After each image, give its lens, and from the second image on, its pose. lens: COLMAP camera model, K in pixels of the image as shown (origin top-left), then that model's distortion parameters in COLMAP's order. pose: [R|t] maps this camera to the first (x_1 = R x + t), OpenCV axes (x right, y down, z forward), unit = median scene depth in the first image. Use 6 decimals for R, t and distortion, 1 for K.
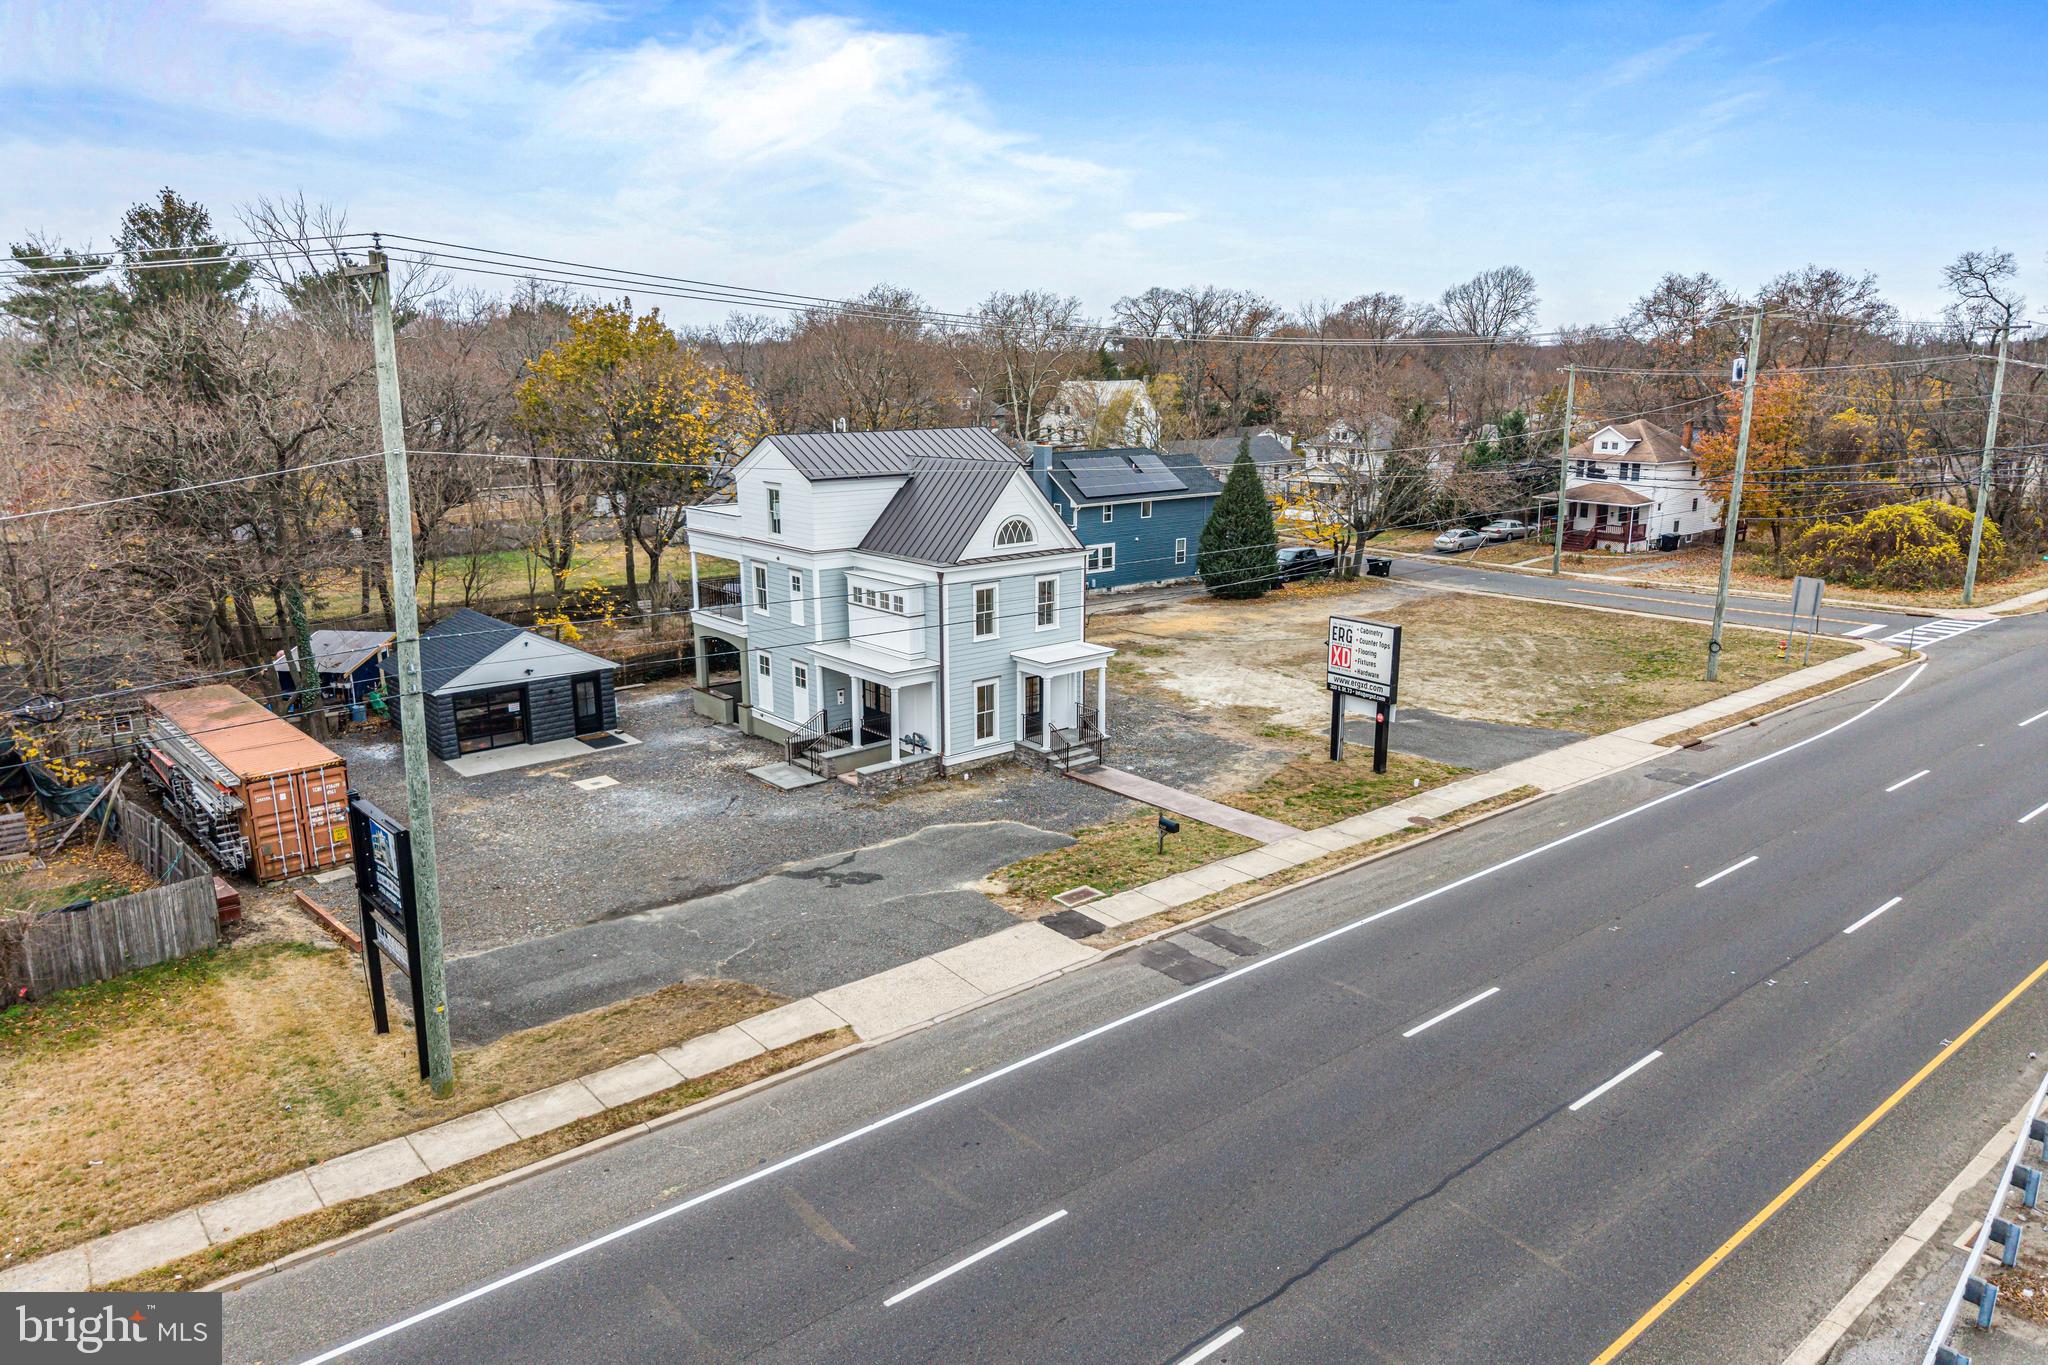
lens RADIAL K [[1368.5, 0, 1034.4], [0, 1368.5, 672.2], [0, 0, 1]] dist [0.104661, -0.165101]
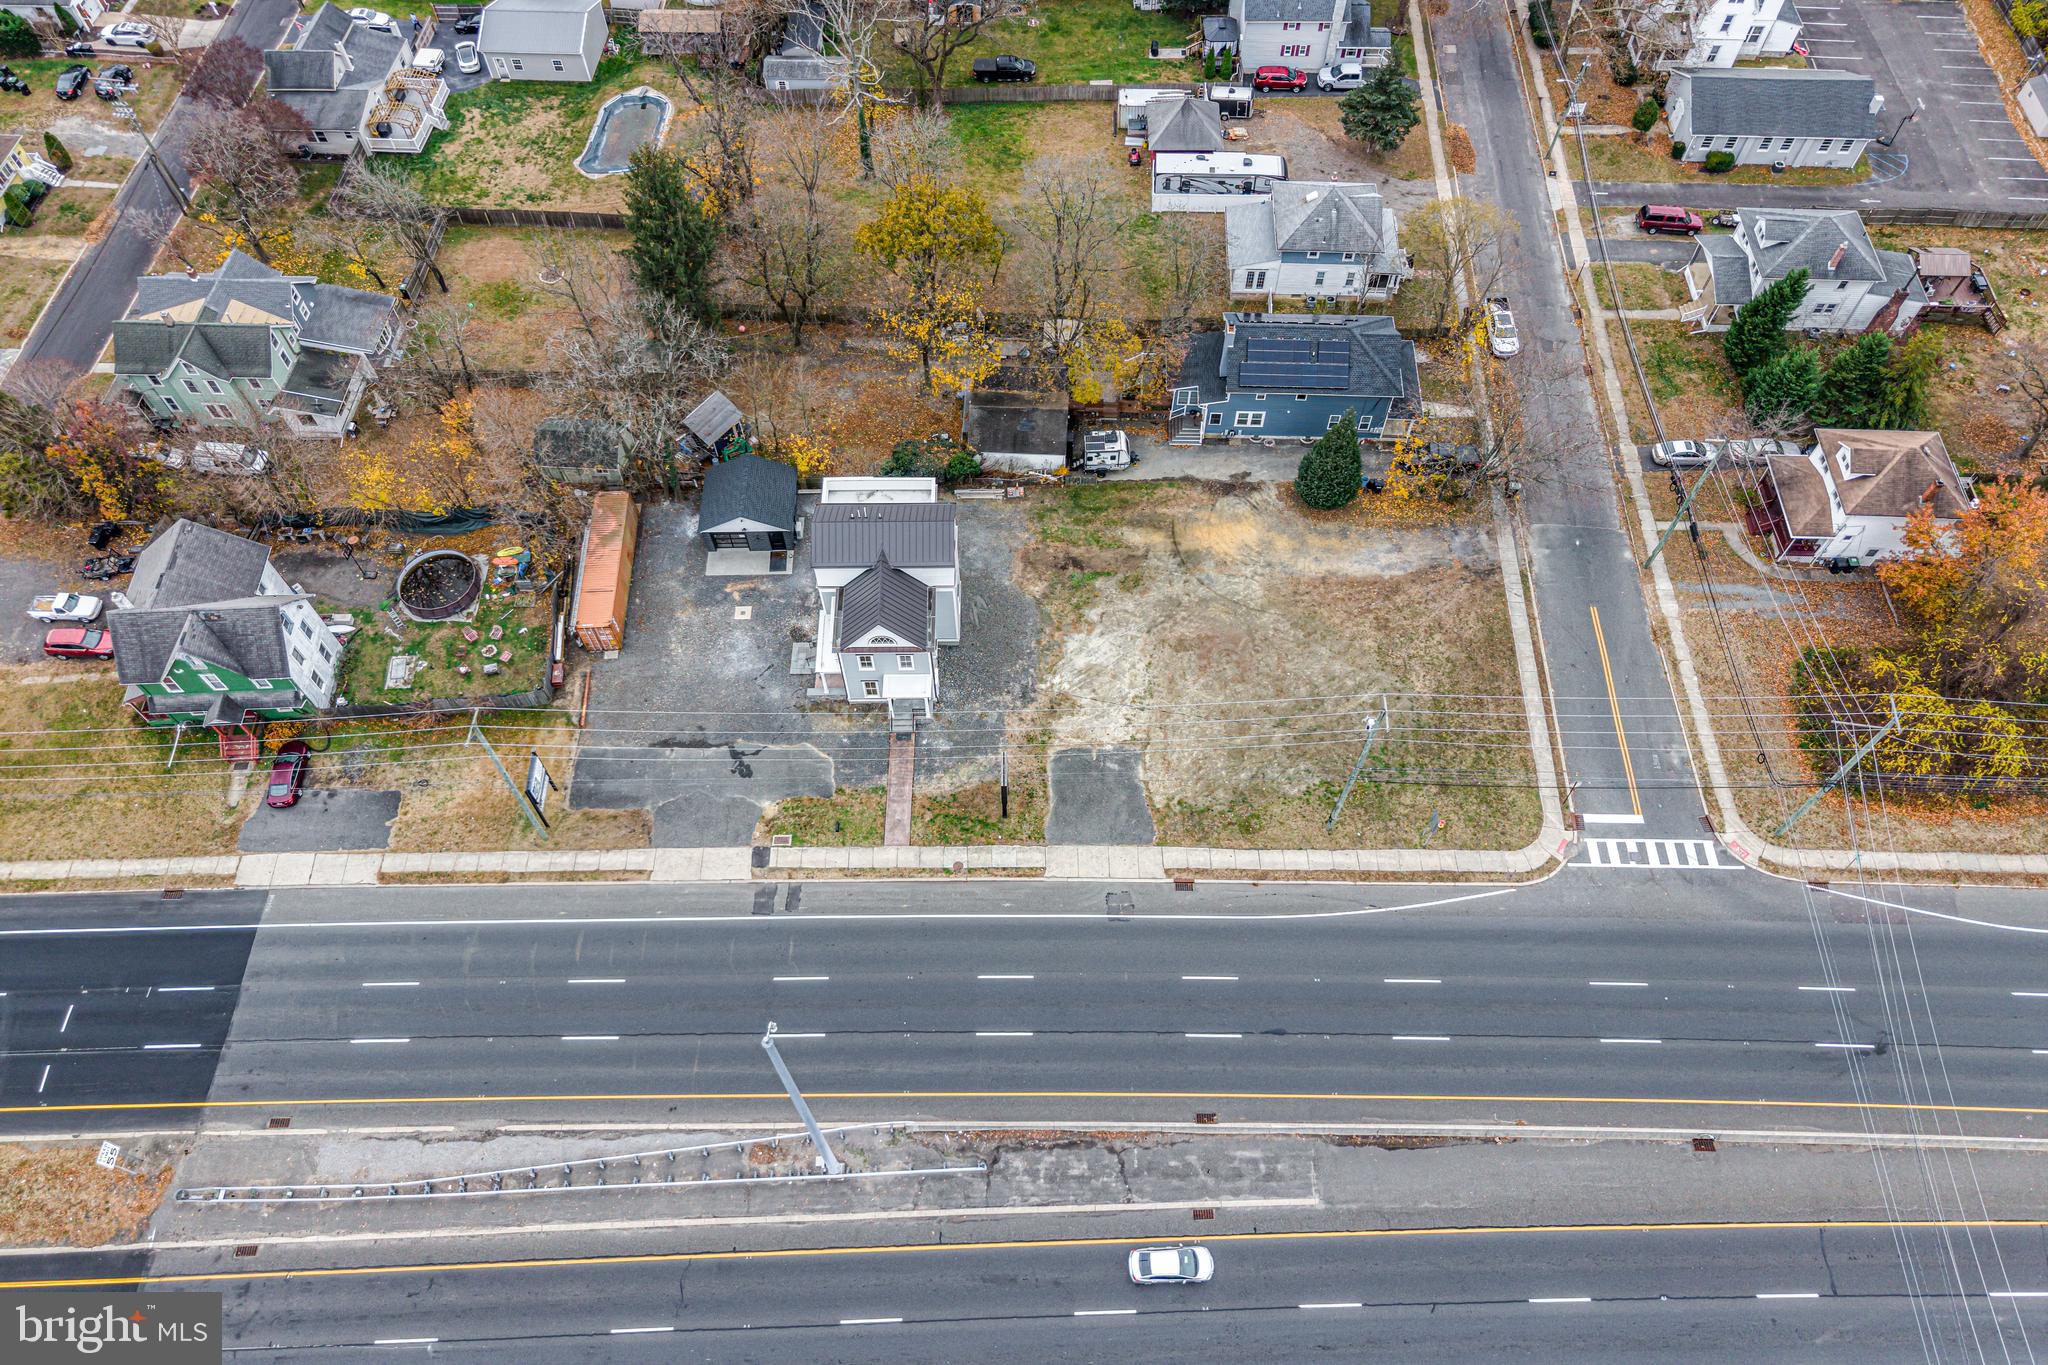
lens RADIAL K [[1409.4, 0, 1024.0], [0, 1409.4, 682.5], [0, 0, 1]] dist [0.168638, -0.463586]
pose [[0.766594, 0.536018, -0.353579, 0.894019], [-0.135503, 0.673268, 0.726877, -1.564398], [0.627672, -0.509309, 0.588755, -0.108013]]
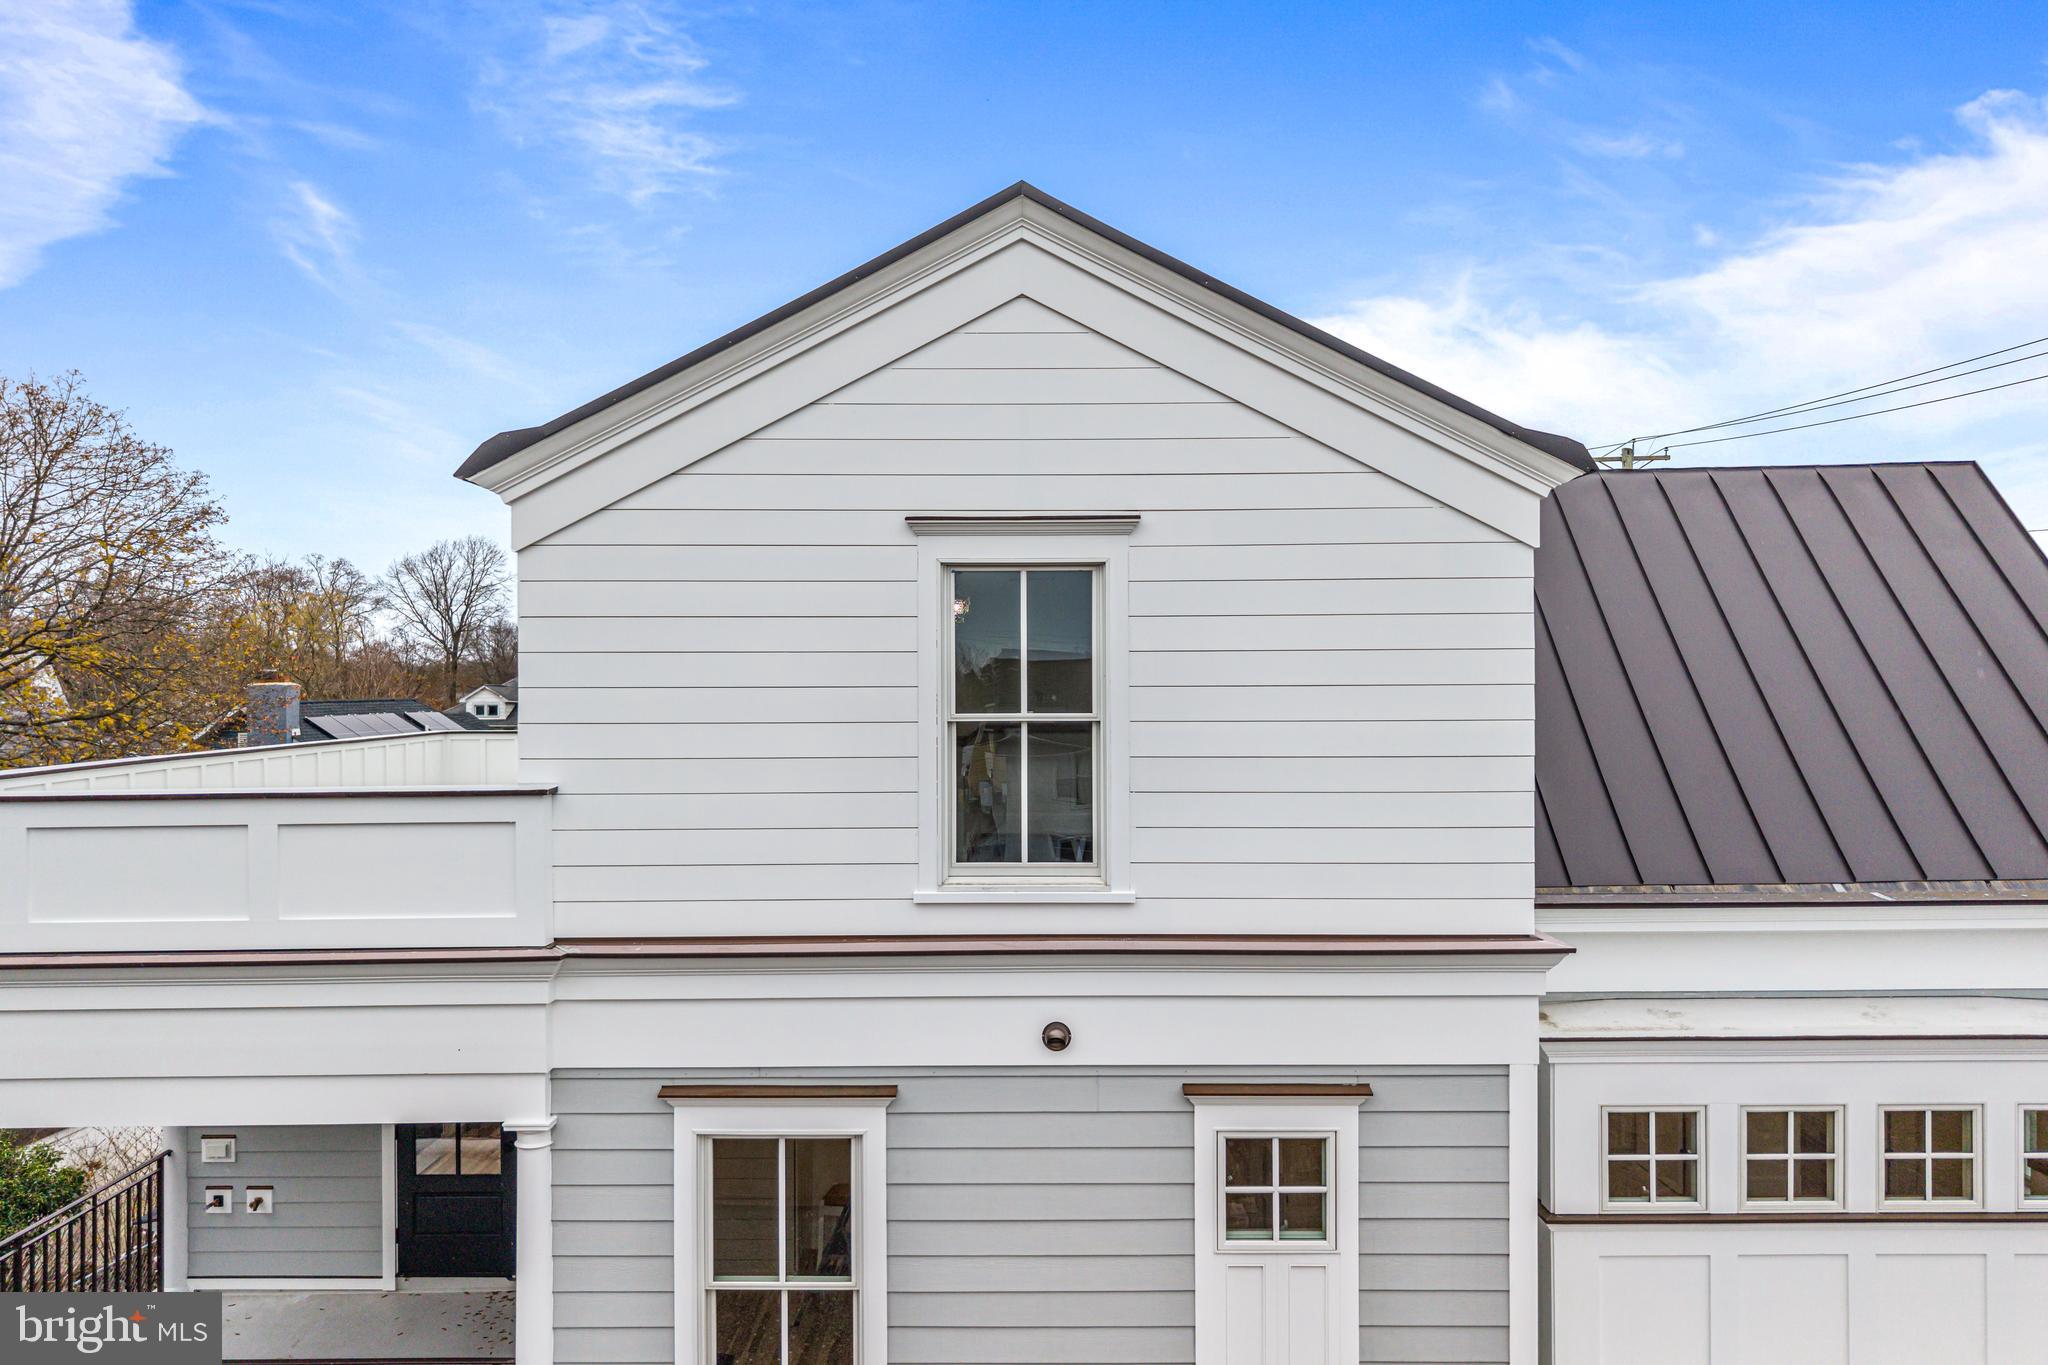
lens RADIAL K [[1385.5, 0, 1026.6], [0, 1385.5, 688.9], [0, 0, 1]] dist [0.006354, 0.001238]
pose [[0.650647, -0.004733, 0.759366, -0.313438], [0.173353, 0.974502, -0.142461, -0.103225], [-0.739329, 0.224330, 0.634877, 0.951888]]
